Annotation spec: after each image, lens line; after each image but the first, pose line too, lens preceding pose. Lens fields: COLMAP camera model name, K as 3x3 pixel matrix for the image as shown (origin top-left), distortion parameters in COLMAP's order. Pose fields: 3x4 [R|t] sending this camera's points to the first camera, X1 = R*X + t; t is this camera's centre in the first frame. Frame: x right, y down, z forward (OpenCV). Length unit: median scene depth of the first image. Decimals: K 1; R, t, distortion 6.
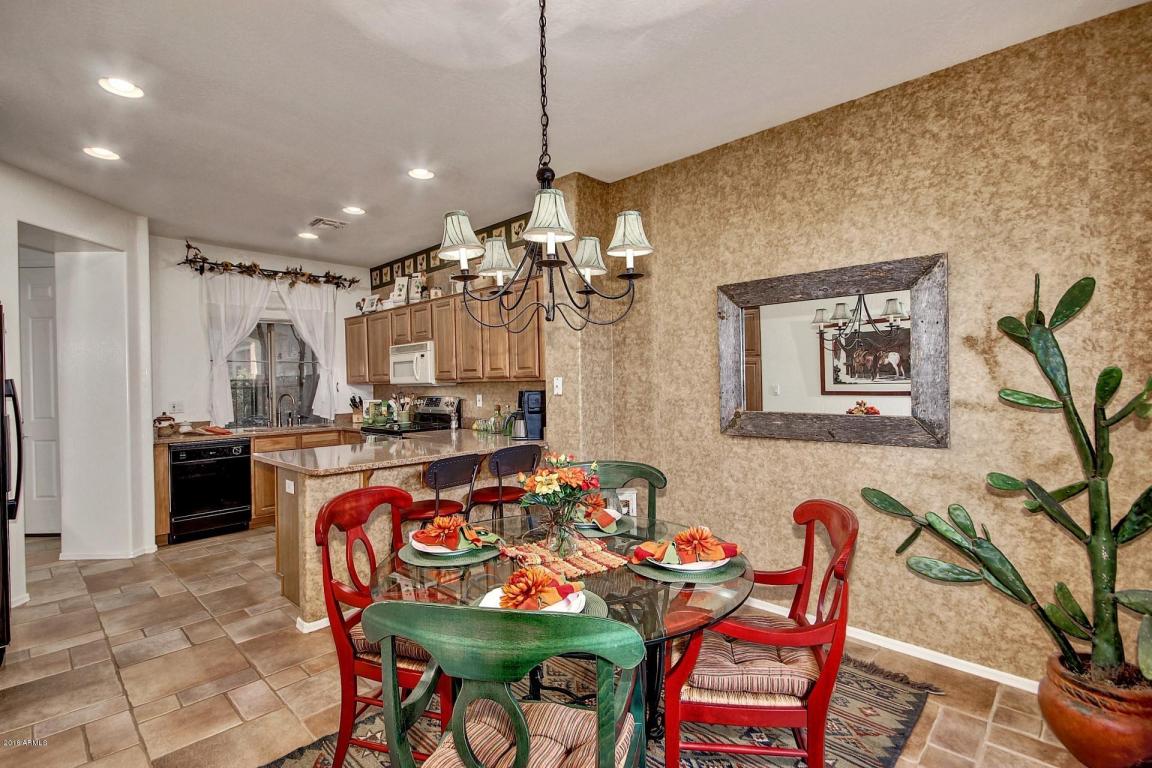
lens RADIAL K [[530.4, 0, 568.7], [0, 530.4, 381.7], [0, 0, 1]] dist [0.001625, -0.005873]
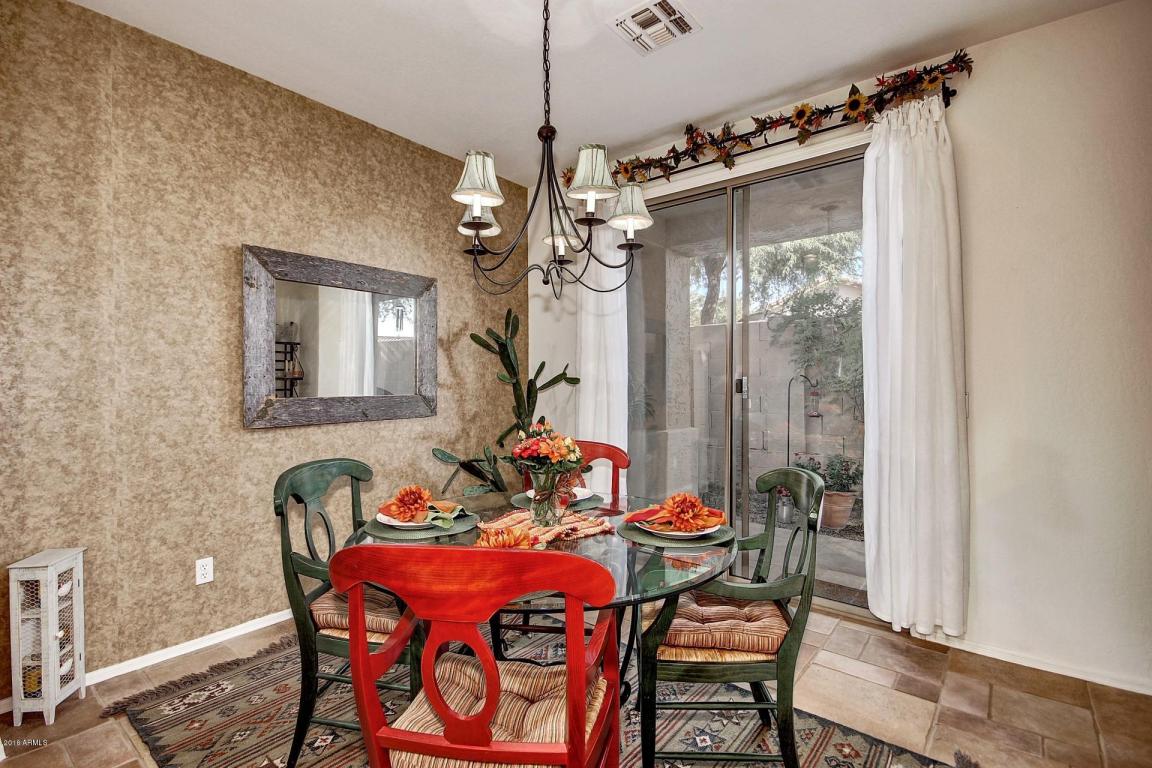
lens RADIAL K [[521.3, 0, 574.1], [0, 521.3, 376.4], [0, 0, 1]] dist [0.000865, 0.000030]
pose [[-0.081386, 0.019405, 0.996494, -0.345015], [0.007164, 0.999796, -0.018884, 0.024047], [-0.996657, 0.005602, -0.081509, 0.361052]]
